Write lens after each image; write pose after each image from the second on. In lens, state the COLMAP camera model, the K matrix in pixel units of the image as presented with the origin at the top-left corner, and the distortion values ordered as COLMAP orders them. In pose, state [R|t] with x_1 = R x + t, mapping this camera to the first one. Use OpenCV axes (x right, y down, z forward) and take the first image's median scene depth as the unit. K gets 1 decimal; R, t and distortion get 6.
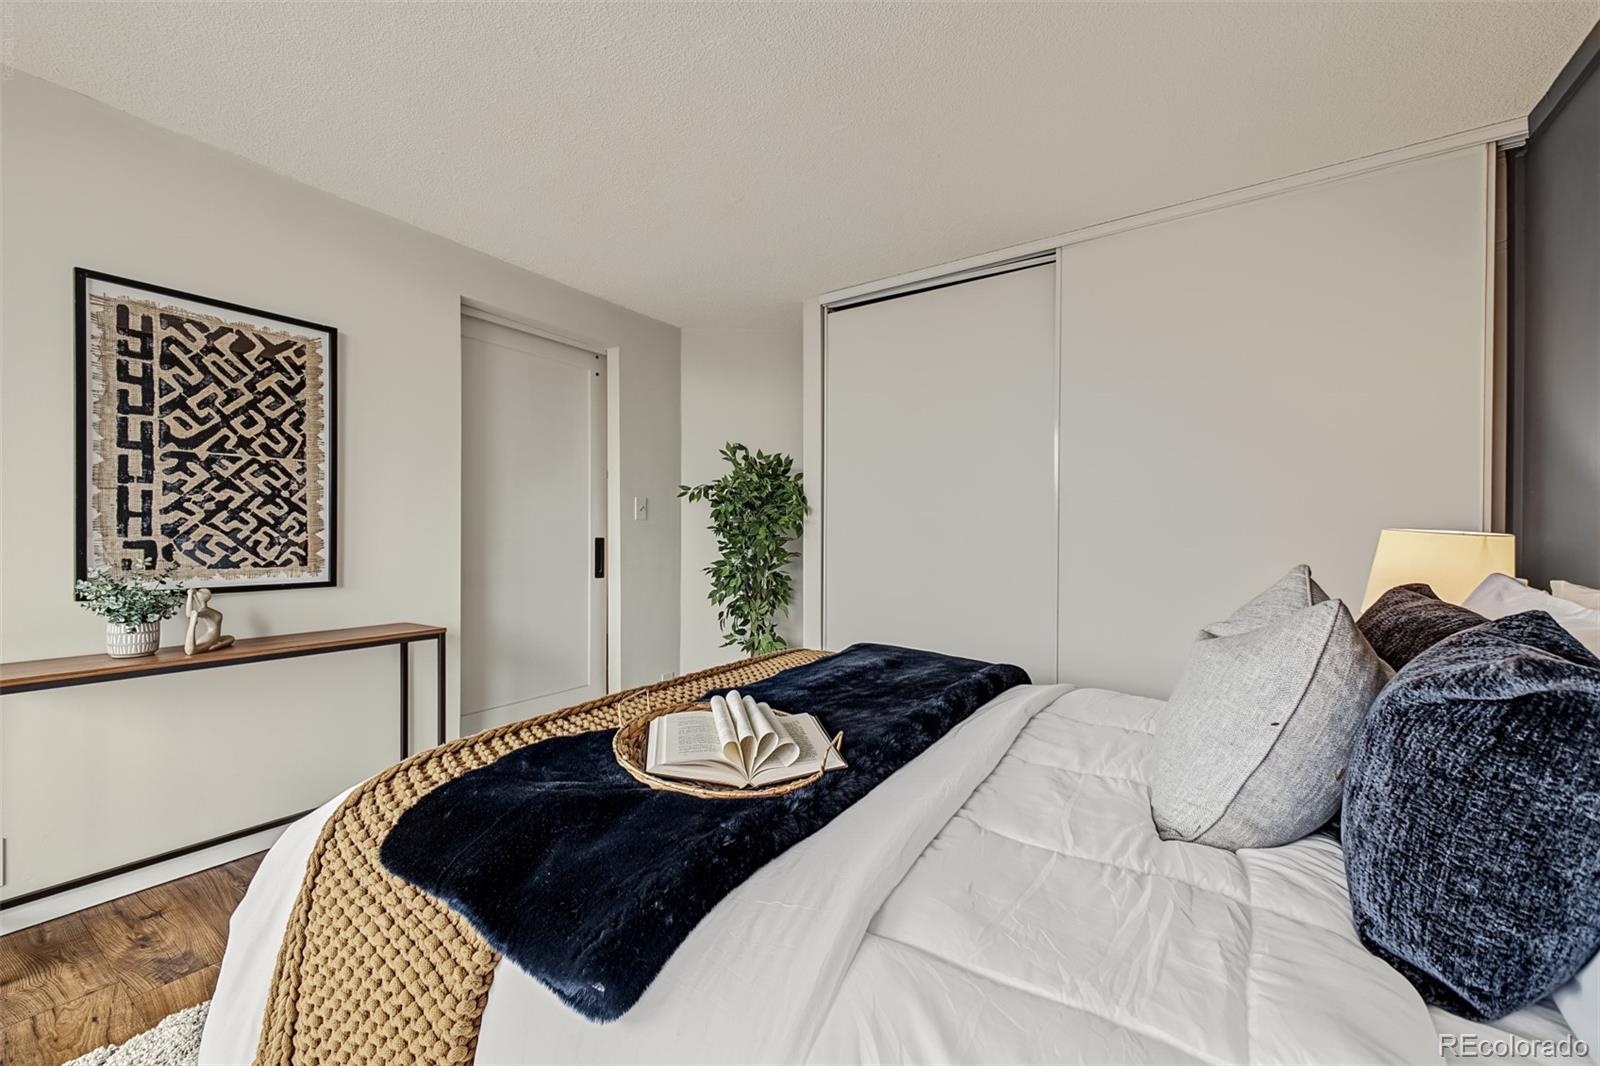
lens RADIAL K [[631.1, 0, 812.0], [0, 631.1, 531.8], [0, 0, 1]] dist [0.008734, -0.002490]
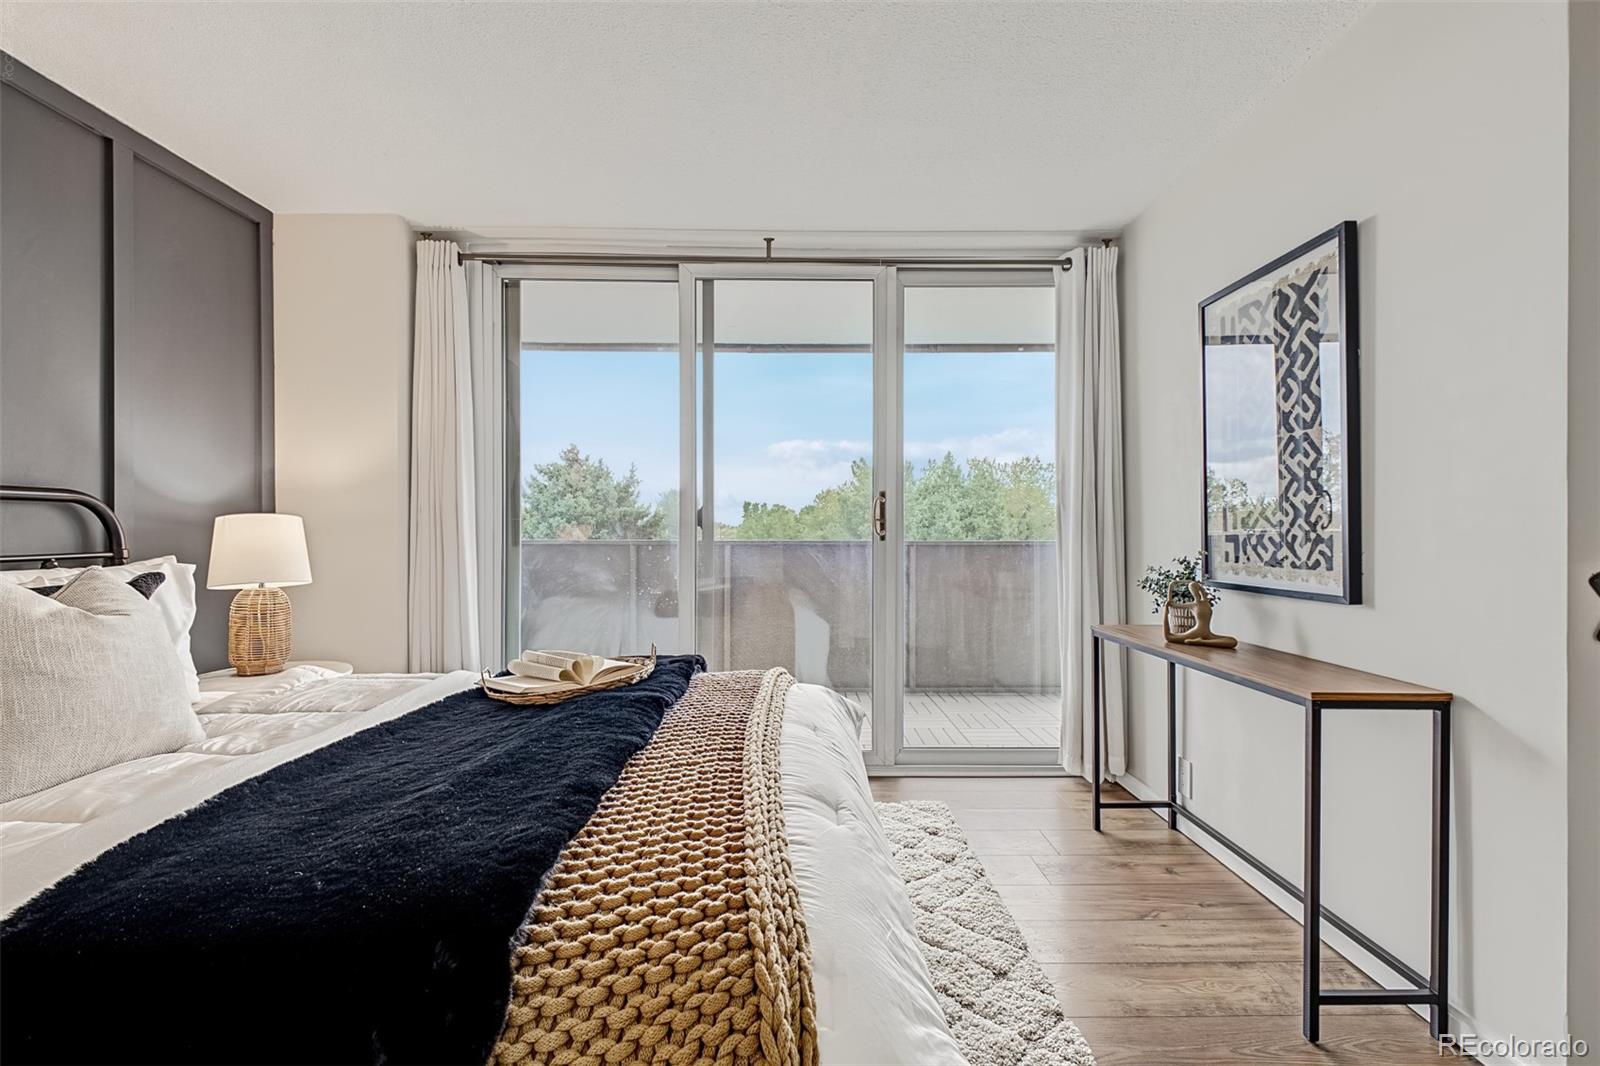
lens RADIAL K [[725.4, 0, 792.1], [0, 725.4, 530.7], [0, 0, 1]] dist [-0.001261, 0.000479]
pose [[-0.845831, -0.010231, -0.533353, 0.169497], [-0.005574, 0.999931, -0.010342, 0.021237], [0.533422, -0.005775, -0.845829, 1.461537]]
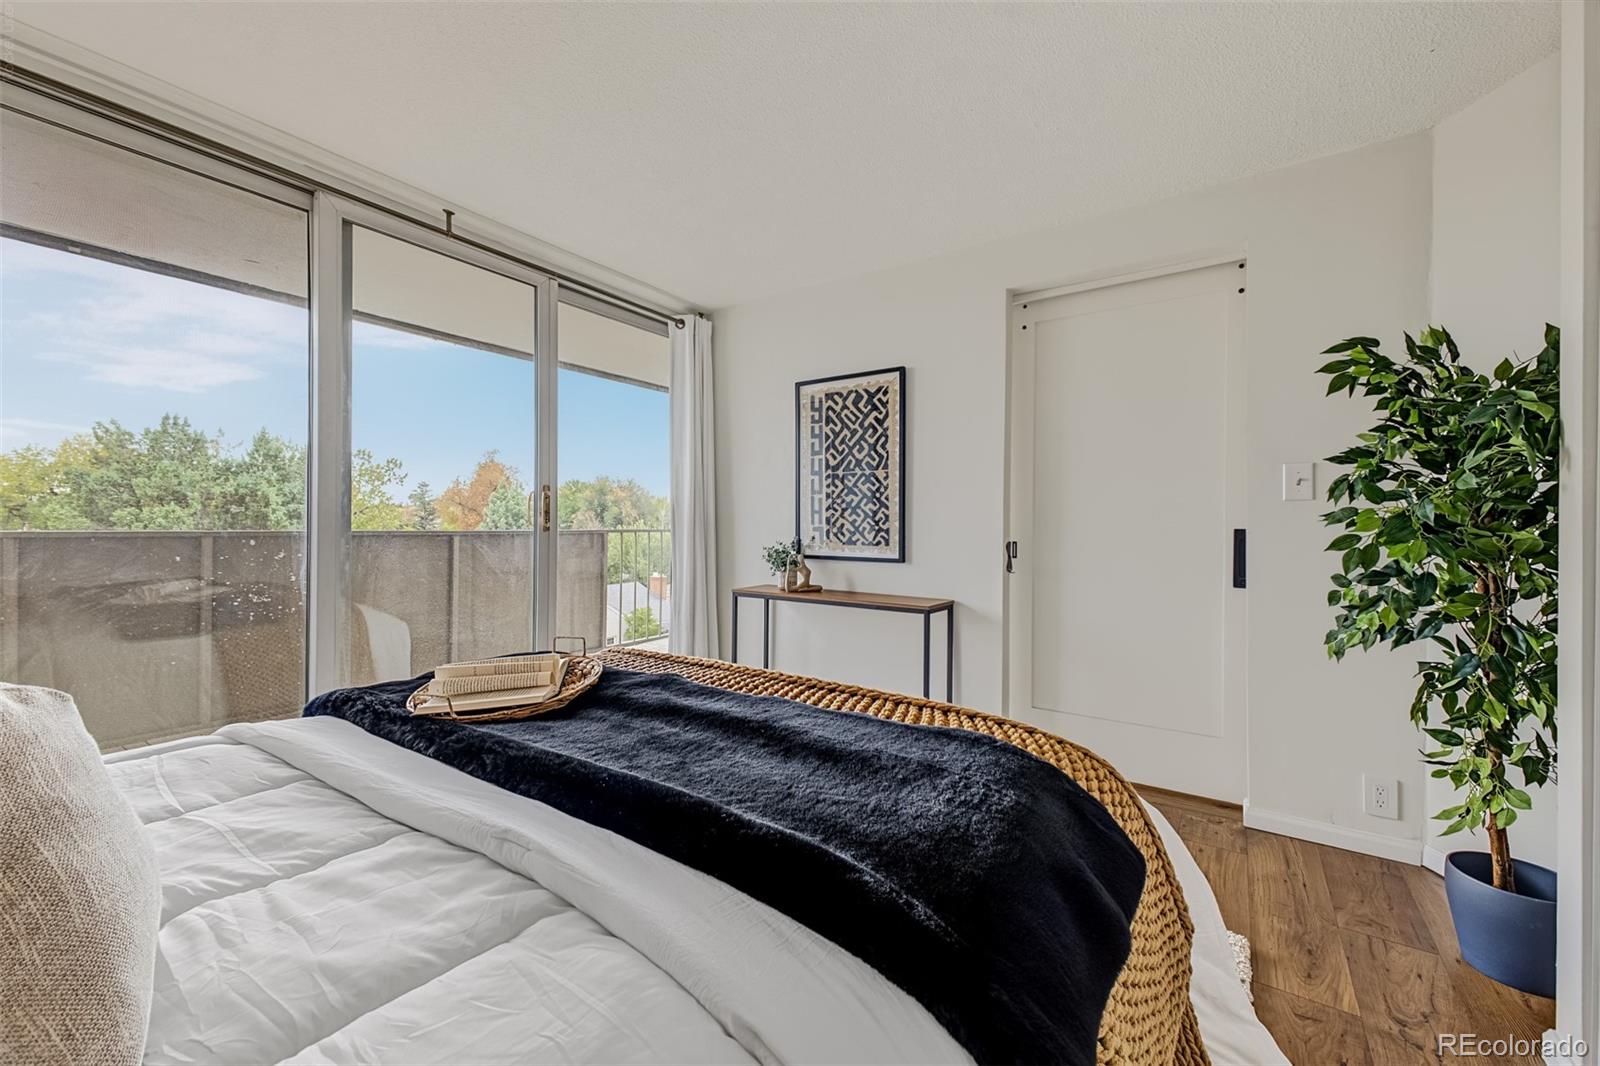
lens RADIAL K [[631.1, 0, 801.6], [0, 631.1, 541.8], [0, 0, 1]] dist [0.008734, -0.002490]
pose [[-0.045063, 0.018724, -0.998809, 0.624948], [-0.005614, 0.999804, 0.018996, 0.020236], [0.998968, 0.006464, -0.044949, 0.931170]]
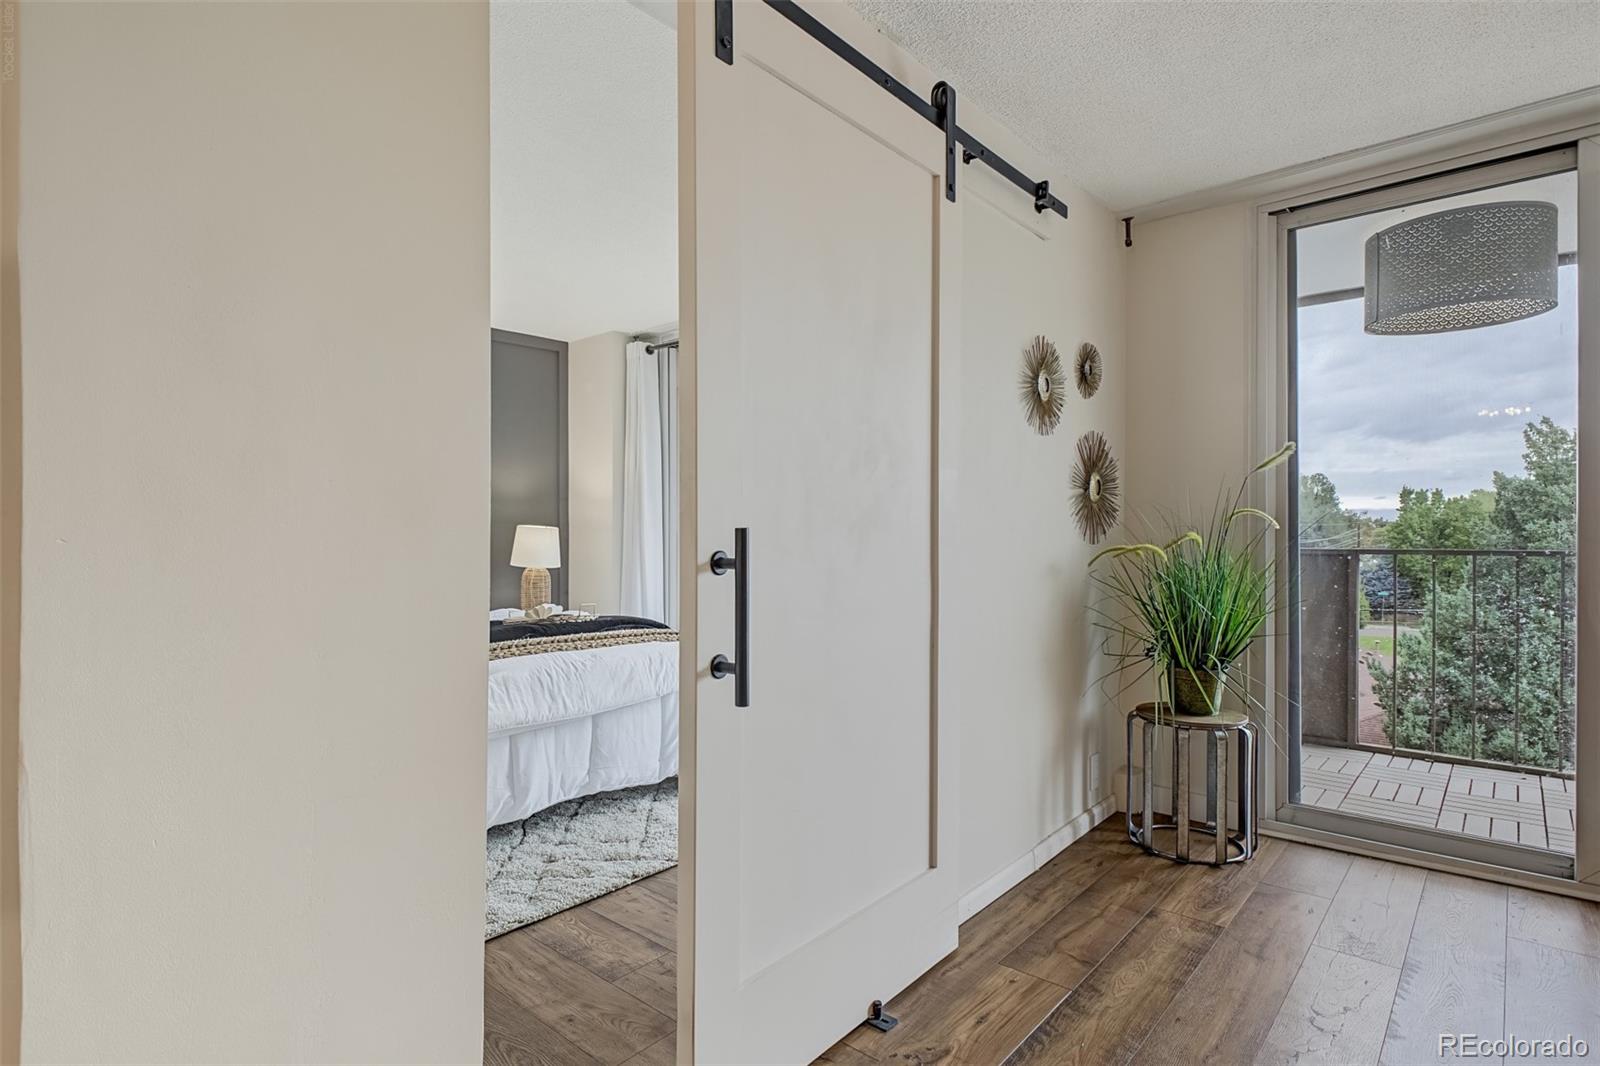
lens RADIAL K [[810.7, 0, 799.3], [0, 810.7, 541.7], [0, 0, 1]] dist [0.020030, -0.001248]
pose [[-0.988081, -0.012187, 0.153450, -0.865178], [-0.010811, 0.999894, 0.009792, 0.003834], [-0.153553, 0.008017, -0.988108, 2.207964]]
